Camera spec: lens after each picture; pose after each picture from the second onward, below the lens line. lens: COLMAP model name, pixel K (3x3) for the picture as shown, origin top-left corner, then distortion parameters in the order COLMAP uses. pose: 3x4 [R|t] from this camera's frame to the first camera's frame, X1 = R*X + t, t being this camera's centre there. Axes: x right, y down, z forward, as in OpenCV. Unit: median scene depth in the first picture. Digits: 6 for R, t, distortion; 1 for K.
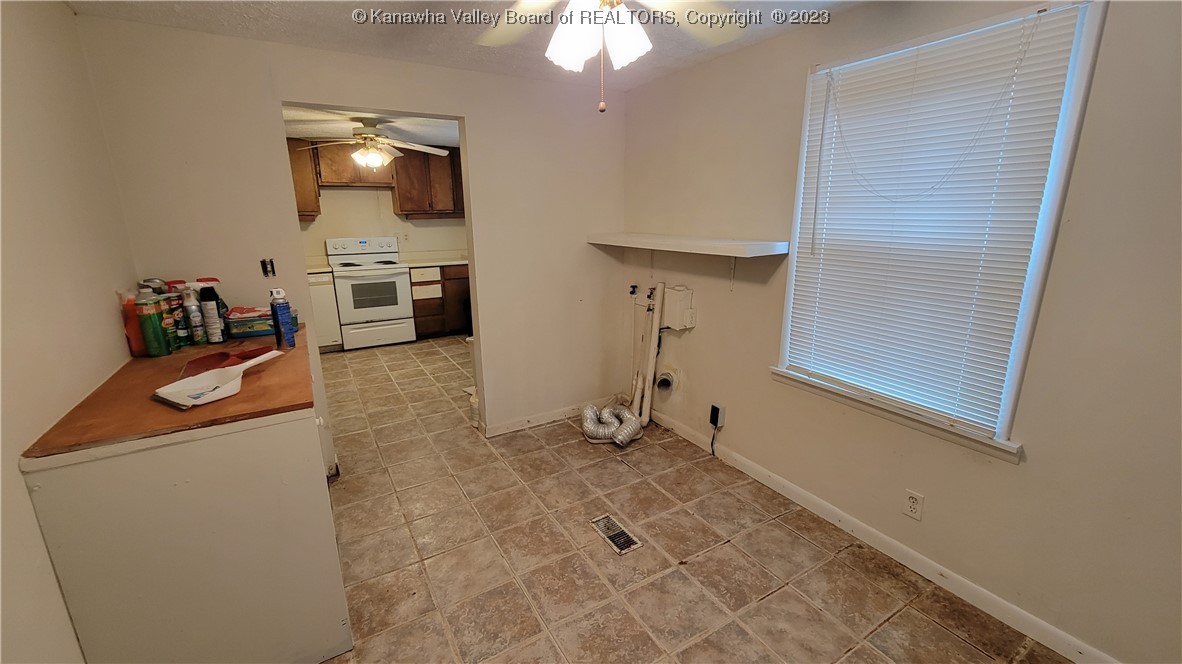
lens RADIAL K [[475.0, 0, 593.4], [0, 475.0, 333.5], [0, 0, 1]] dist [-0.001050, -0.000184]
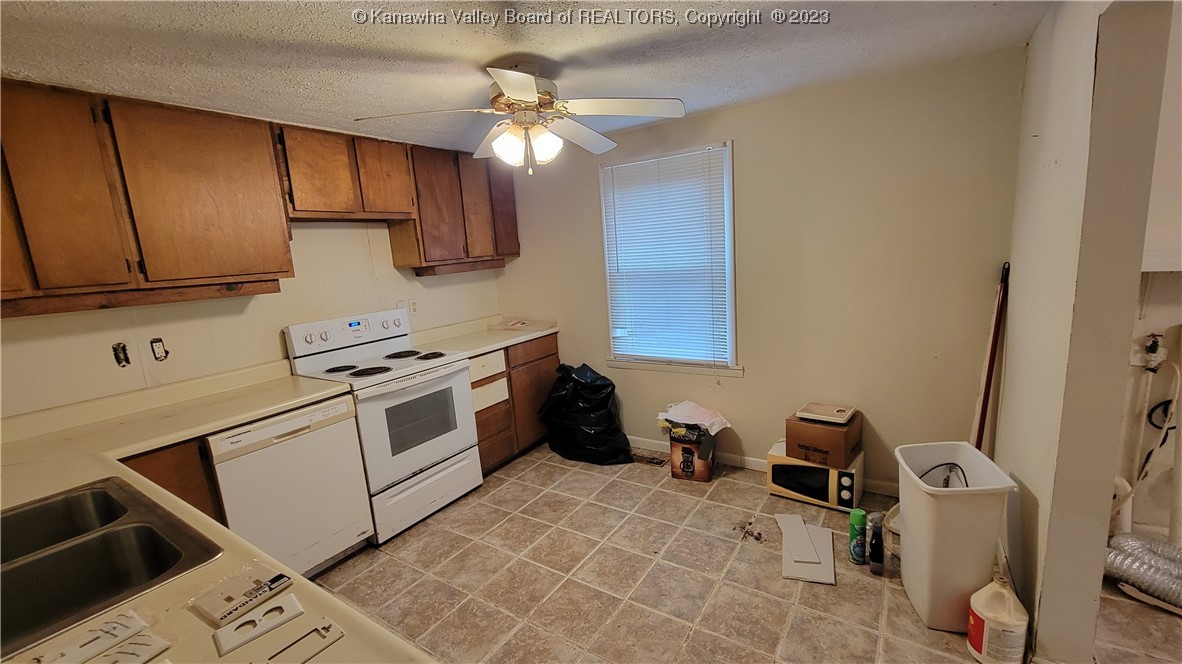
lens RADIAL K [[475.0, 0, 591.2], [0, 475.0, 331.7], [0, 0, 1]] dist [-0.001050, -0.000184]
pose [[0.903146, -0.125428, 0.410603, -0.498751], [0.163201, 0.984880, -0.058116, -0.116666], [-0.397105, 0.119498, 0.909960, 0.440387]]
